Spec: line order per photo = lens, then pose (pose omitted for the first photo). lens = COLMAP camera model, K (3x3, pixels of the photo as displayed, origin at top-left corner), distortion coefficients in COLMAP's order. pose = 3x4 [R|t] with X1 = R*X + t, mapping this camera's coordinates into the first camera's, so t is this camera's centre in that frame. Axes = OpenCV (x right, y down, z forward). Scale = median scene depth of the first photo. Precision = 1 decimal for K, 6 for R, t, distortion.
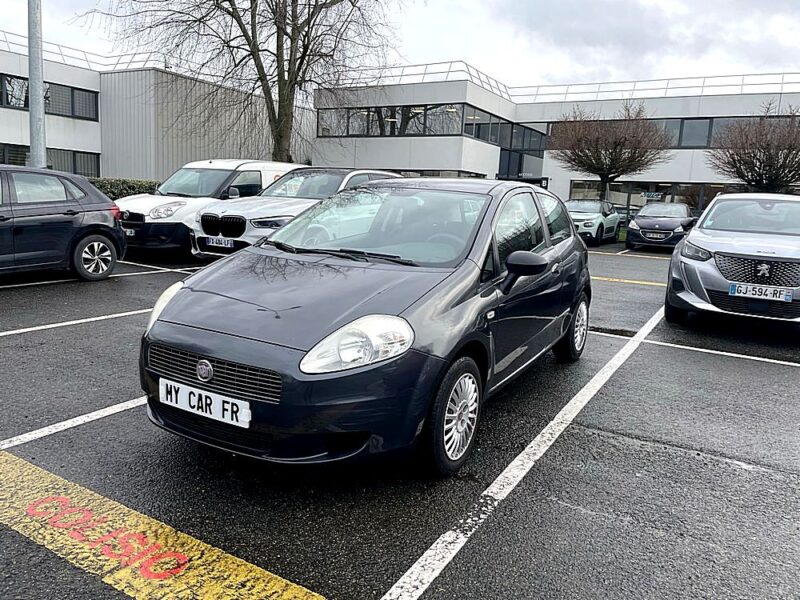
lens RADIAL K [[594.0, 0, 395.2], [0, 594.0, 302.2], [0, 0, 1]] dist [0.073509, -0.093440]
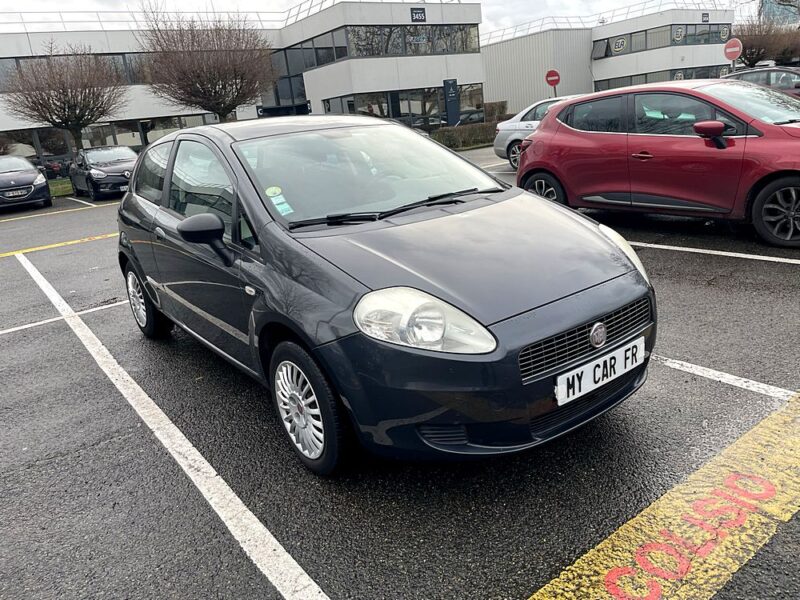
lens RADIAL K [[594.0, 0, 395.2], [0, 594.0, 296.8], [0, 0, 1]] dist [0.073509, -0.093440]
pose [[0.391960, -0.346873, 0.852084, -0.883741], [0.279693, 0.927285, 0.248827, -0.180892], [-0.876435, 0.140792, 0.460476, 0.648628]]
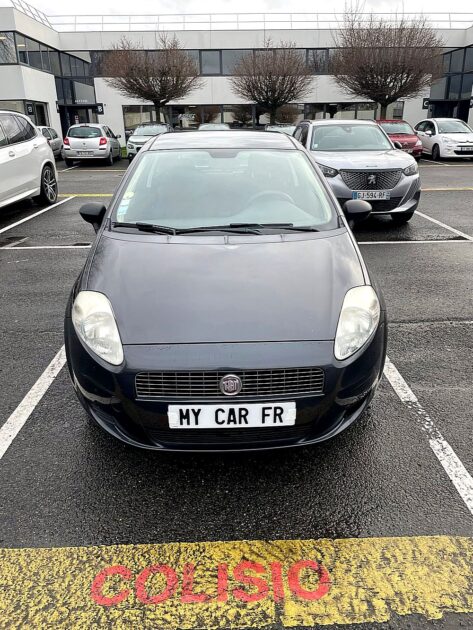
lens RADIAL K [[467.8, 0, 239.8], [0, 467.8, 313.5], [0, 0, 1]] dist [0.073509, -0.093440]
pose [[0.847972, -0.250159, 0.467295, -0.480476], [0.142396, 0.956726, 0.253771, -0.140915], [-0.510556, -0.148650, 0.846898, 0.283428]]
